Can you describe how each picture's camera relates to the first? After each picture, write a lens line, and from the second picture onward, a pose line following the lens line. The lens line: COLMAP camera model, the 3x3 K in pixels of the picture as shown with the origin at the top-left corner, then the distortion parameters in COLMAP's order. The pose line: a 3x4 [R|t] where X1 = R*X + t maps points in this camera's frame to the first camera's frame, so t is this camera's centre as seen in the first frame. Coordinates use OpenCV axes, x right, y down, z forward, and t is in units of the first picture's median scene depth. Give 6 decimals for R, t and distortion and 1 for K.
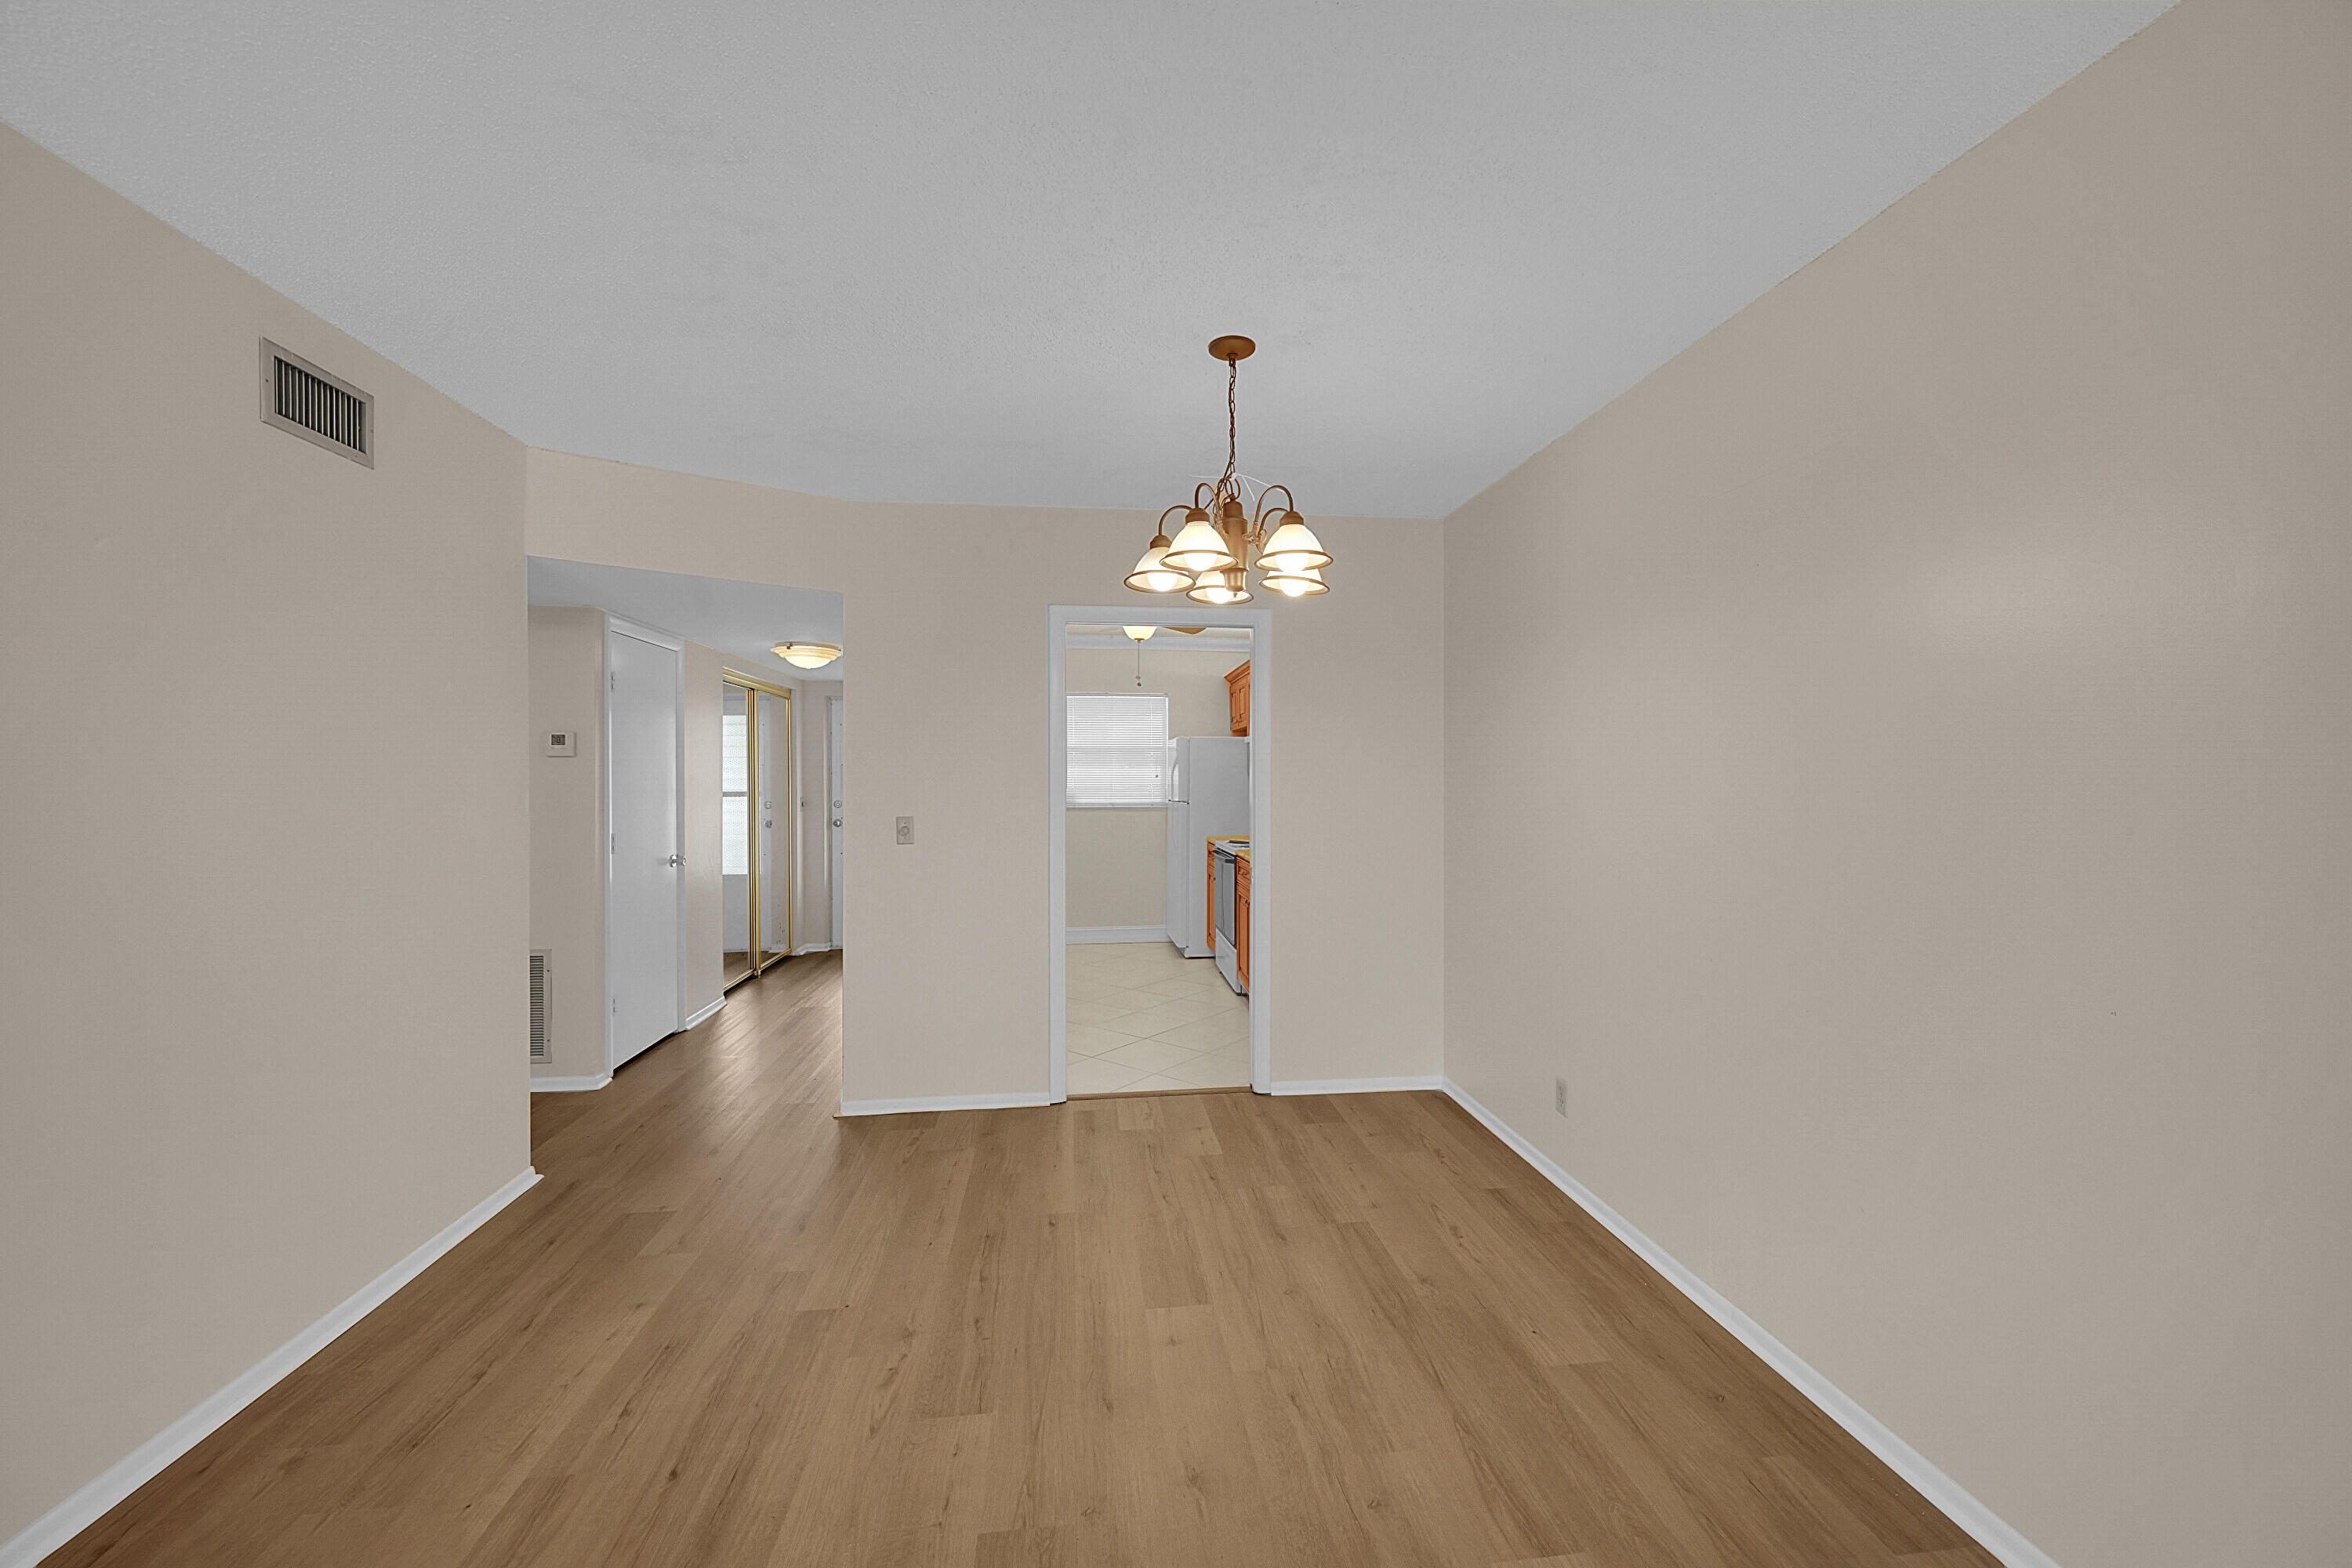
lens RADIAL K [[928.9, 0, 1178.0], [0, 928.9, 793.6], [0, 0, 1]] dist [0.003493, 0.000347]
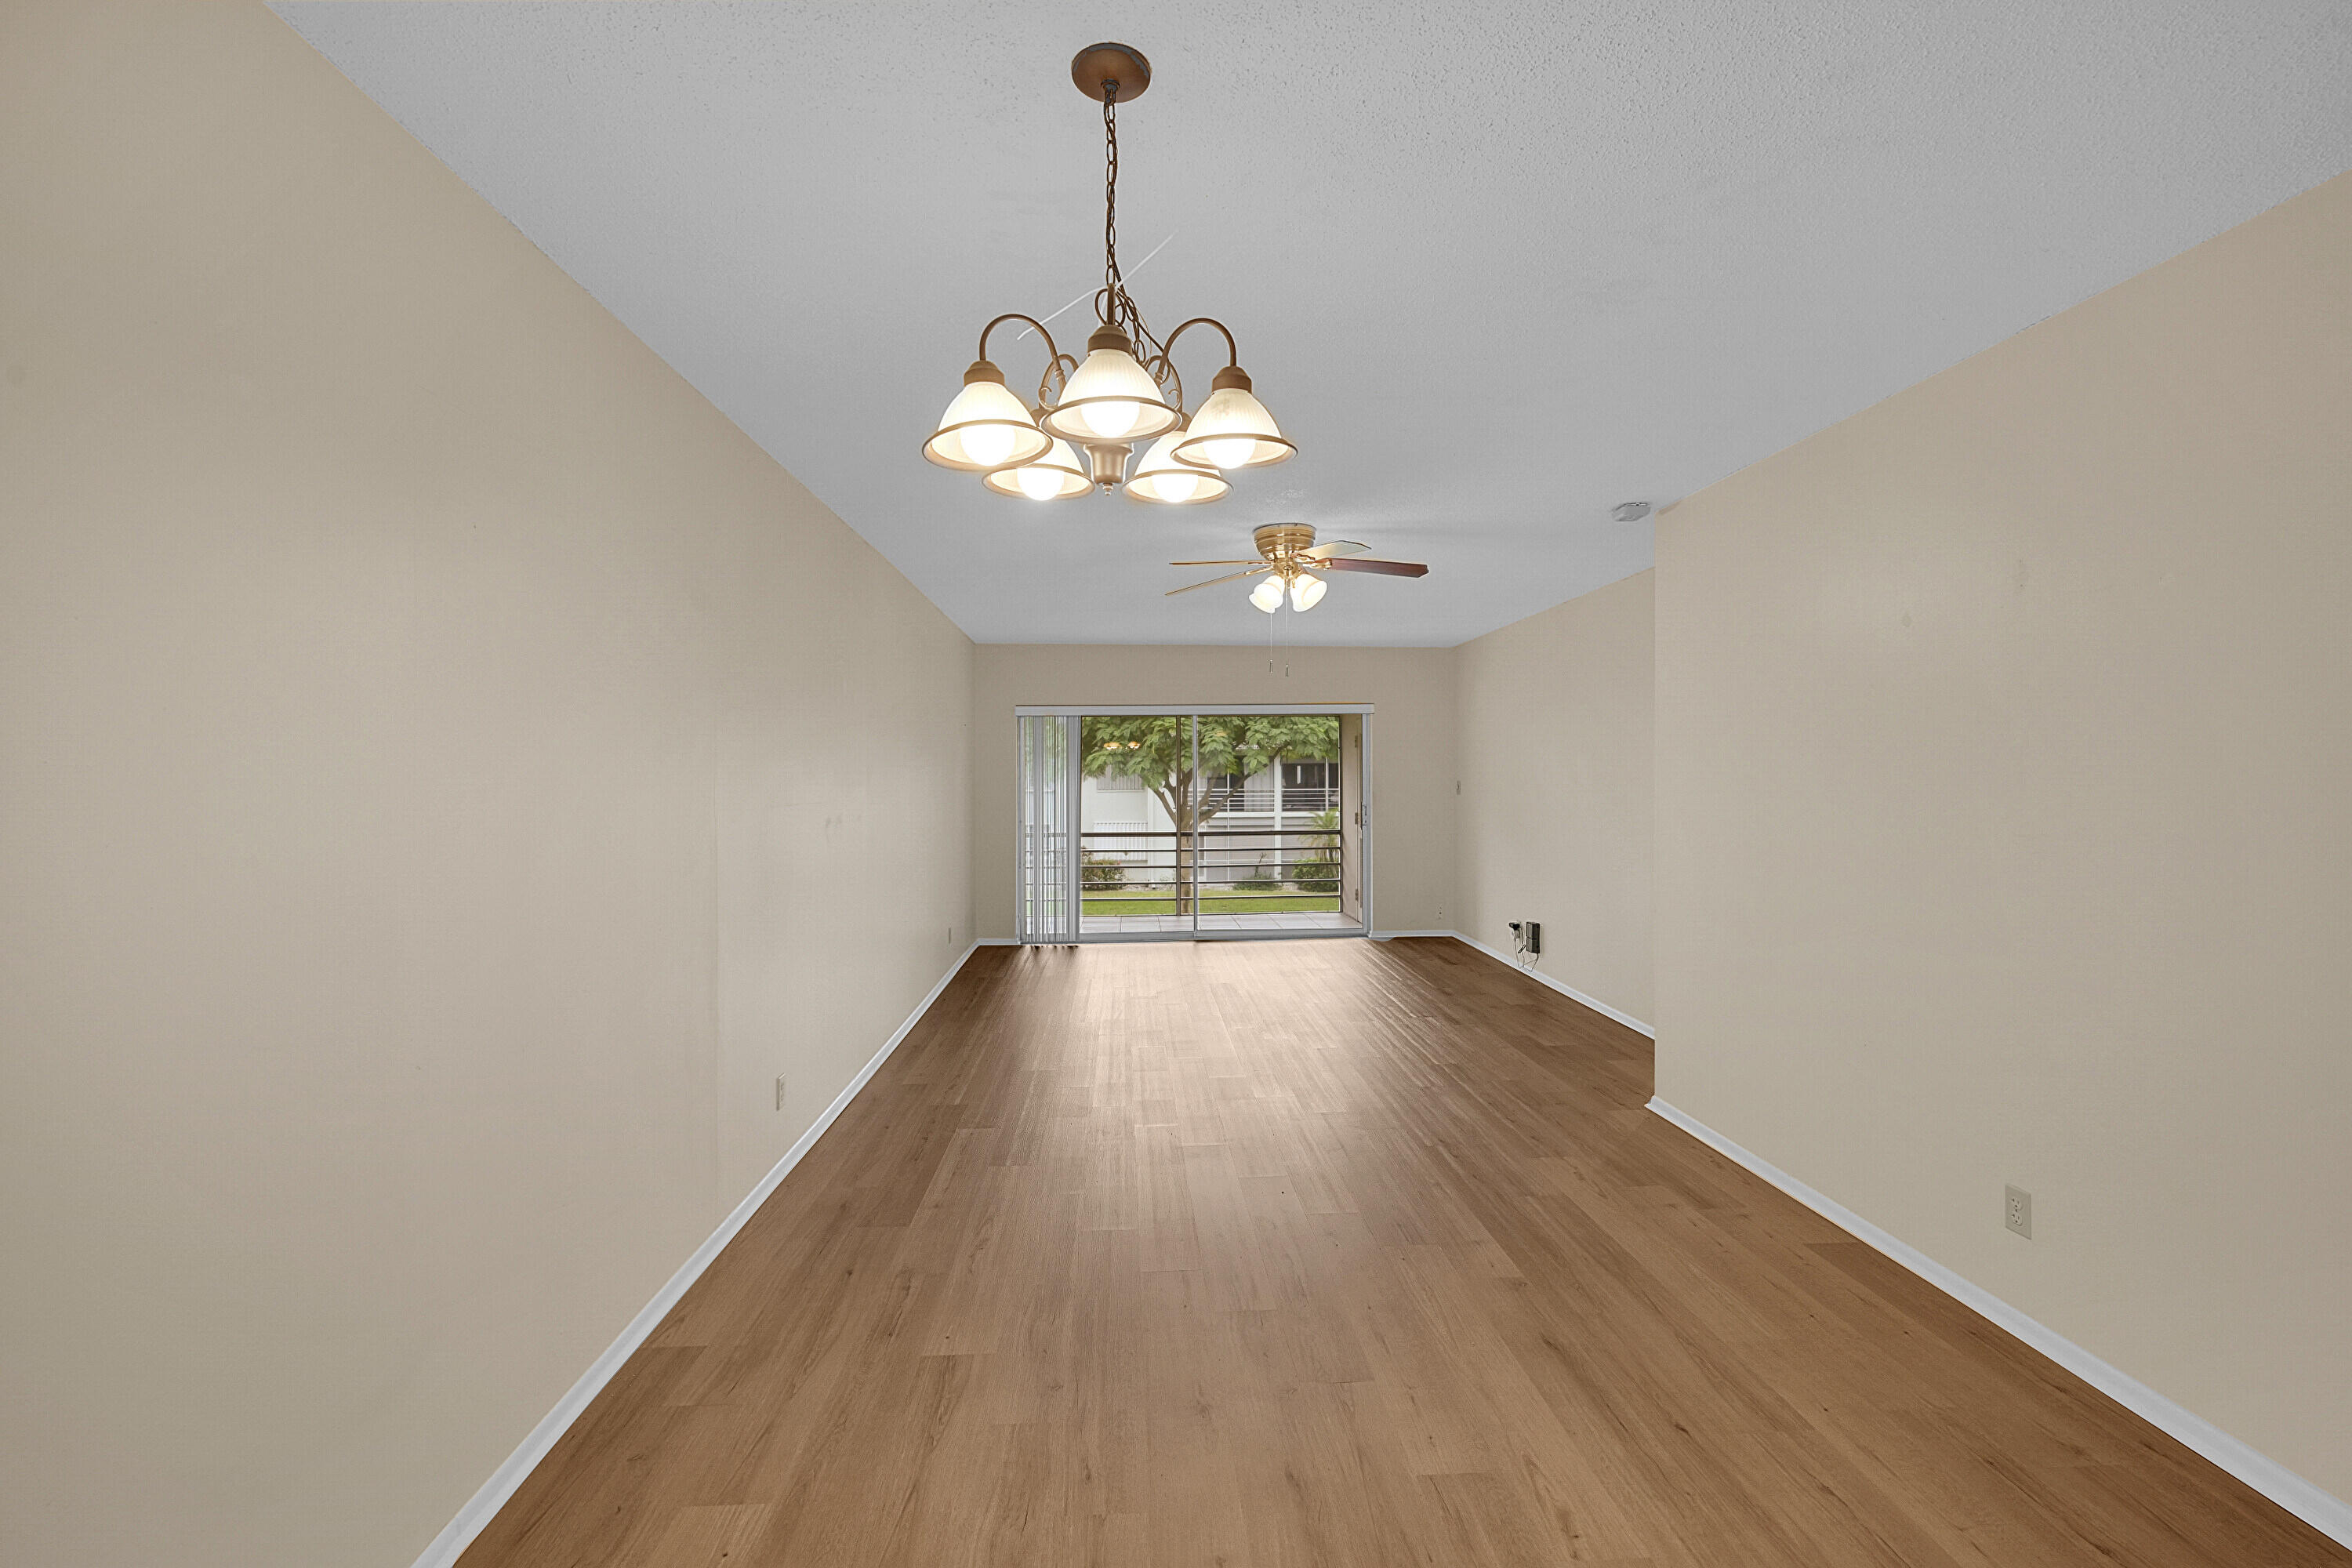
lens RADIAL K [[987.7, 0, 1184.7], [0, 987.7, 789.3], [0, 0, 1]] dist [-0.000441, -0.001230]
pose [[-0.998625, 0.005254, 0.052157, -0.018145], [0.006918, 0.999471, 0.031784, -0.038227], [-0.051962, 0.032101, -0.998133, 1.491667]]
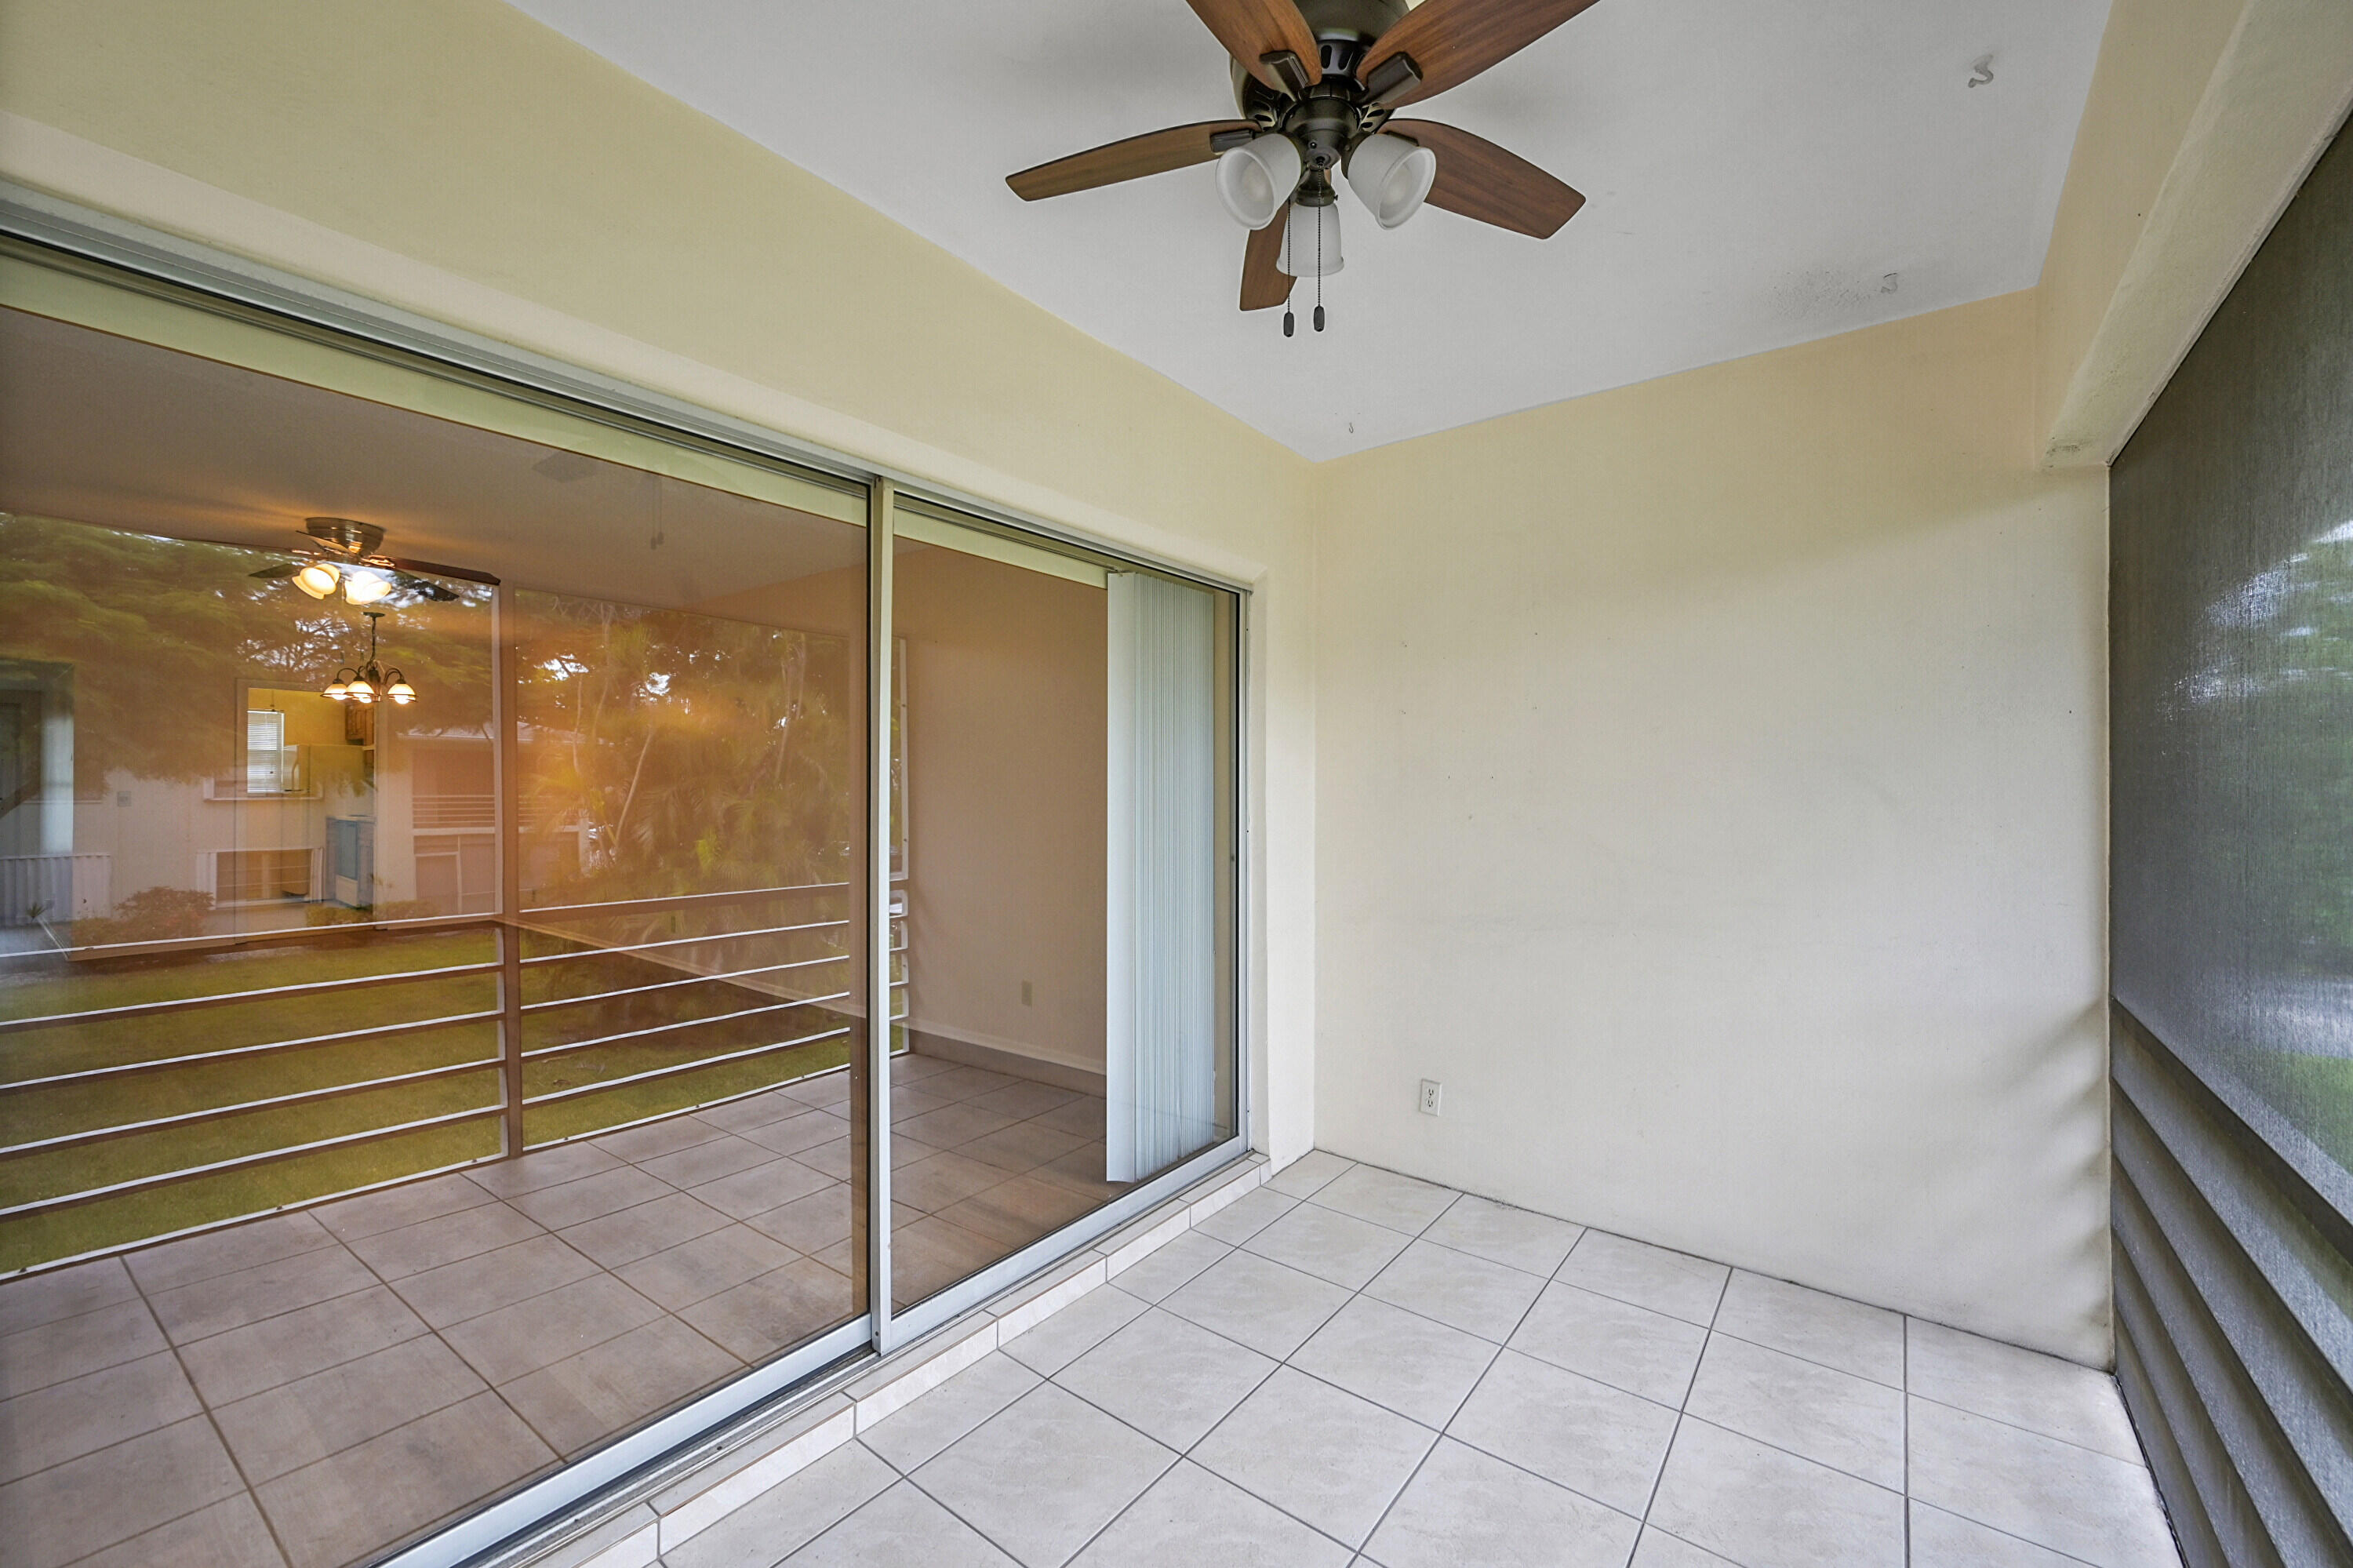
lens RADIAL K [[934.9, 0, 1172.5], [0, 934.9, 782.9], [0, 0, 1]] dist [-0.001388, -0.000383]
pose [[0.690125, 0.004752, 0.723675, -0.288023], [0.008905, 0.999847, -0.015057, 0.080276], [-0.723635, 0.016835, 0.689977, -2.445951]]
